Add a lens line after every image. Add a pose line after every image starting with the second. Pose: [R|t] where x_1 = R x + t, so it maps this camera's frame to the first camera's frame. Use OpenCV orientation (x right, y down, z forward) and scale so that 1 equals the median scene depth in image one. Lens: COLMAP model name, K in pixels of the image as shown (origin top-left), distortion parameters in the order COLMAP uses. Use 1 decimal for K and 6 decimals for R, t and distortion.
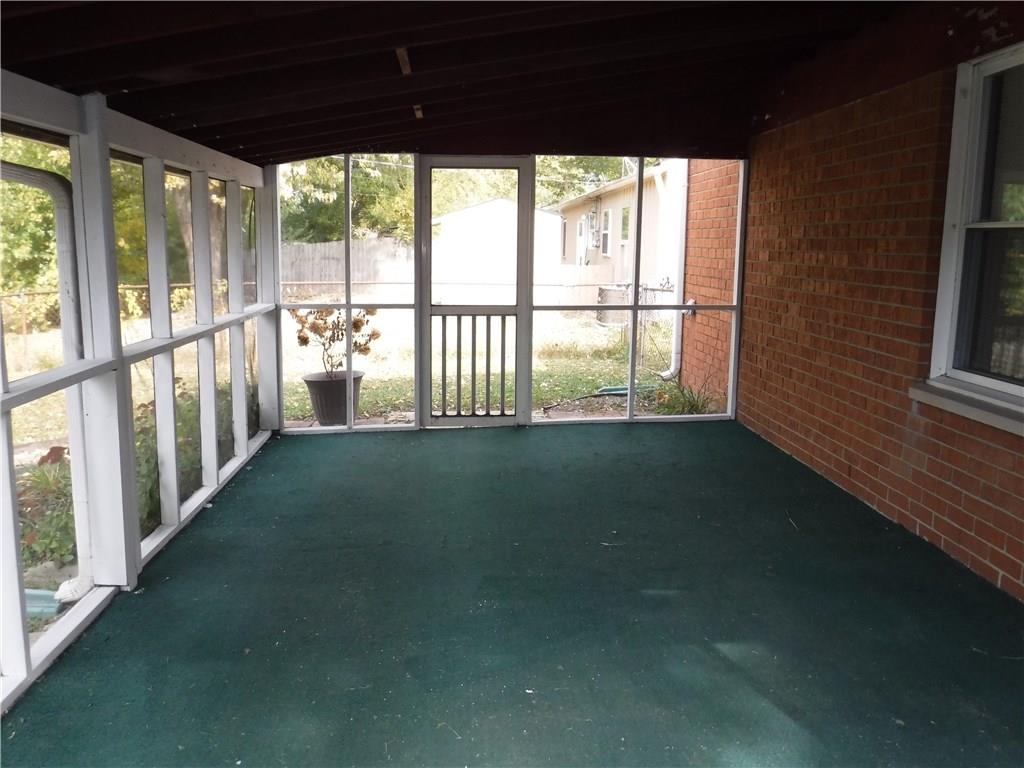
lens RADIAL K [[837.3, 0, 505.5], [0, 837.3, 391.1], [0, 0, 1]] dist [-0.091554, 0.043791]
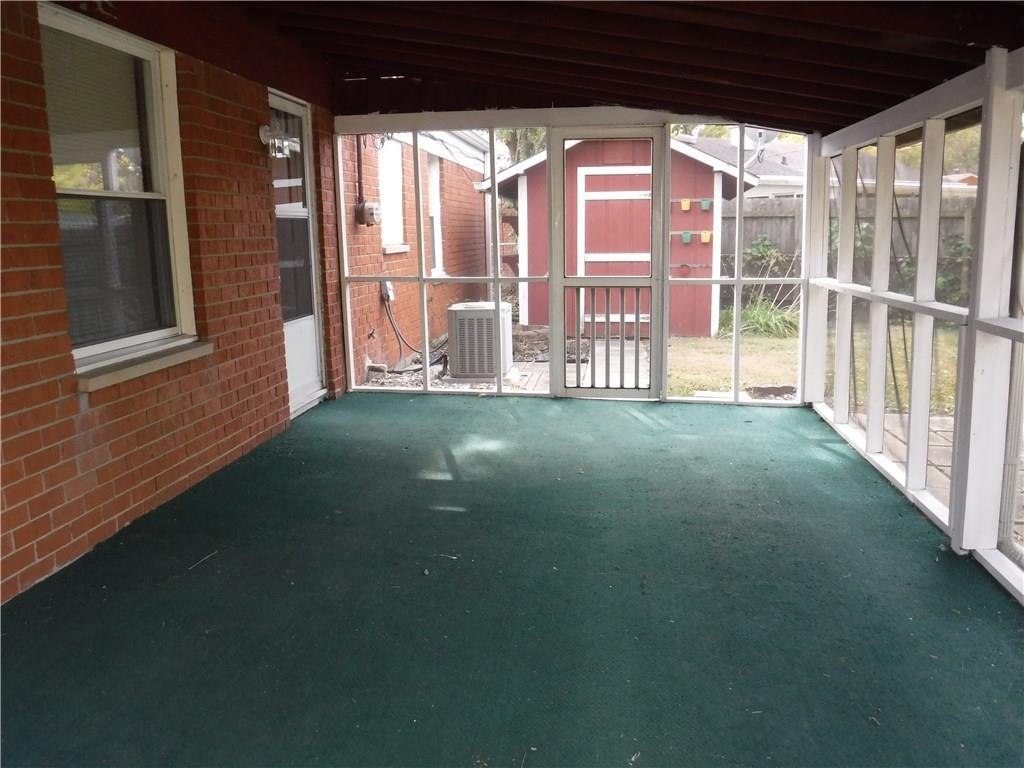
lens RADIAL K [[837.3, 0, 505.5], [0, 837.3, 391.1], [0, 0, 1]] dist [-0.091554, 0.043791]
pose [[-0.983803, -0.019187, 0.178221, -0.095978], [0.044956, 0.936067, 0.348939, -0.313718], [-0.173522, 0.351299, -0.920043, 1.980282]]
